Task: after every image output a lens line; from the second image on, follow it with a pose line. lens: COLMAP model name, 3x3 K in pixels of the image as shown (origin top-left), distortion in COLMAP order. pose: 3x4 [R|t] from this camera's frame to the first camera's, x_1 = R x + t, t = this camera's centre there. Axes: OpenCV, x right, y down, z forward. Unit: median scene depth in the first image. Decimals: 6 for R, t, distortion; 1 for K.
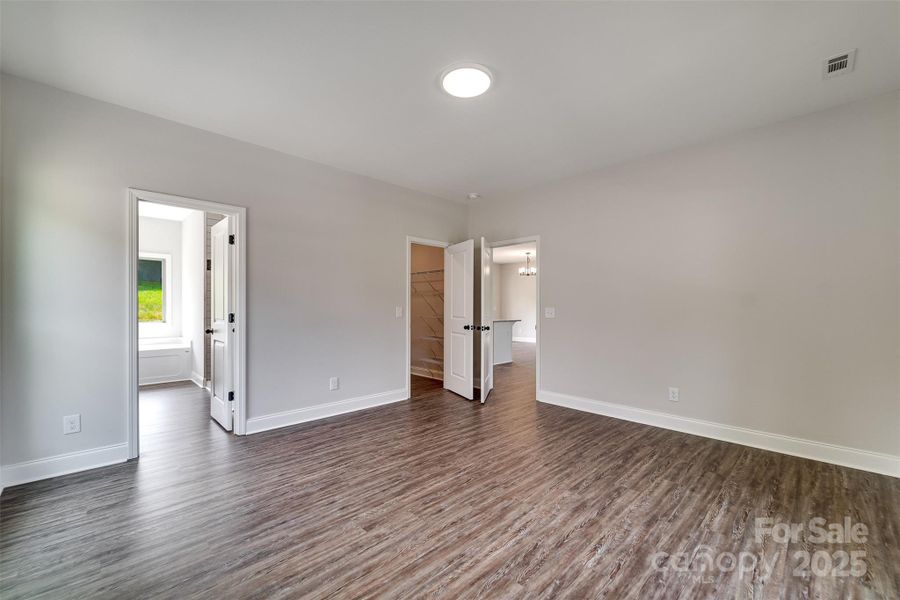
lens RADIAL K [[366.6, 0, 452.2], [0, 366.6, 305.1], [0, 0, 1]] dist [0.001621, -0.001252]
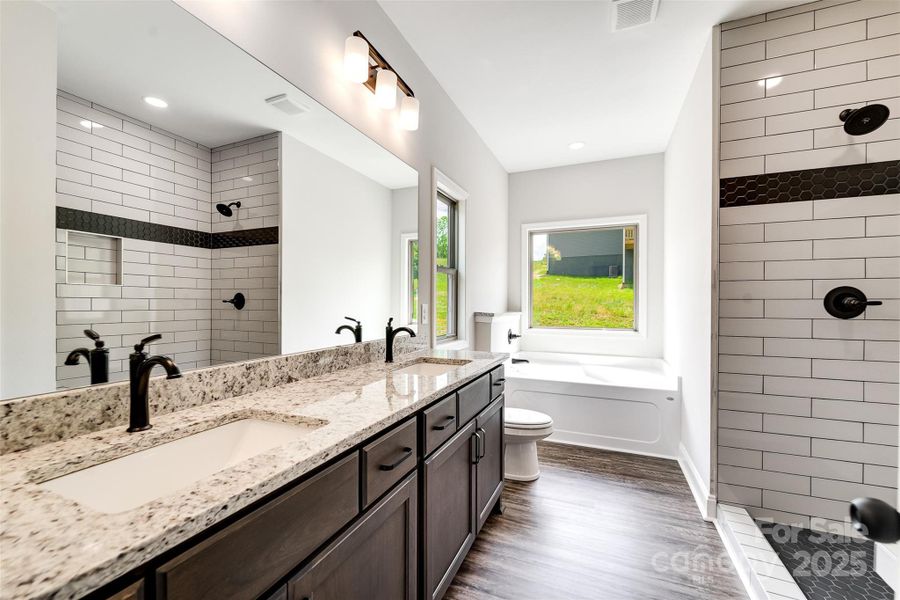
lens RADIAL K [[366.6, 0, 452.2], [0, 366.6, 305.1], [0, 0, 1]] dist [0.001621, -0.001252]
pose [[0.387862, 0.007196, -0.921689, -0.387721], [-0.001925, 0.999974, 0.006997, 0.001106], [0.921716, -0.000939, 0.387865, 0.544180]]
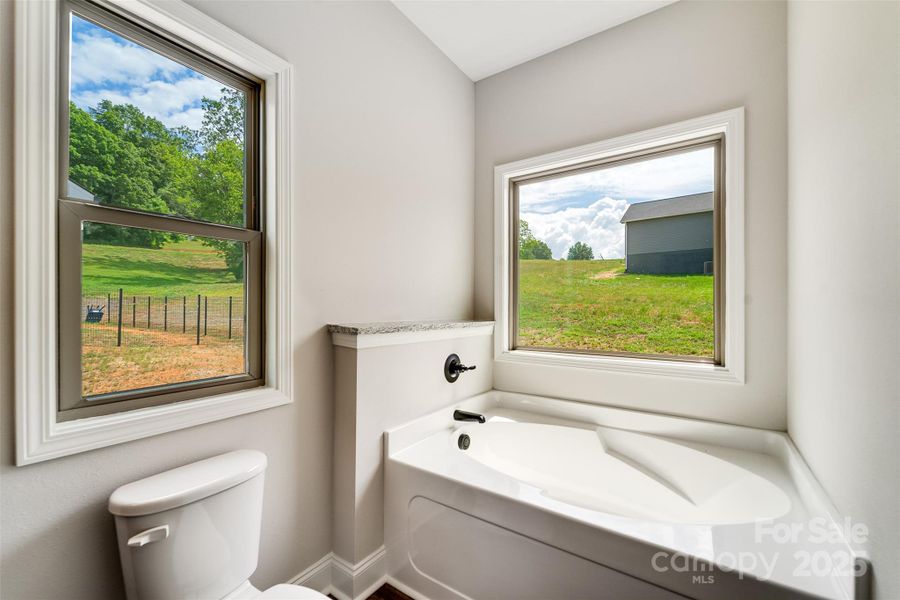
lens RADIAL K [[366.6, 0, 452.2], [0, 366.6, 305.1], [0, 0, 1]] dist [0.001621, -0.001252]
pose [[0.194752, -0.000279, -0.980852, -0.601764], [-0.000477, 1.000000, -0.000379, 0.001611], [0.980852, 0.000541, 0.194752, 0.816422]]
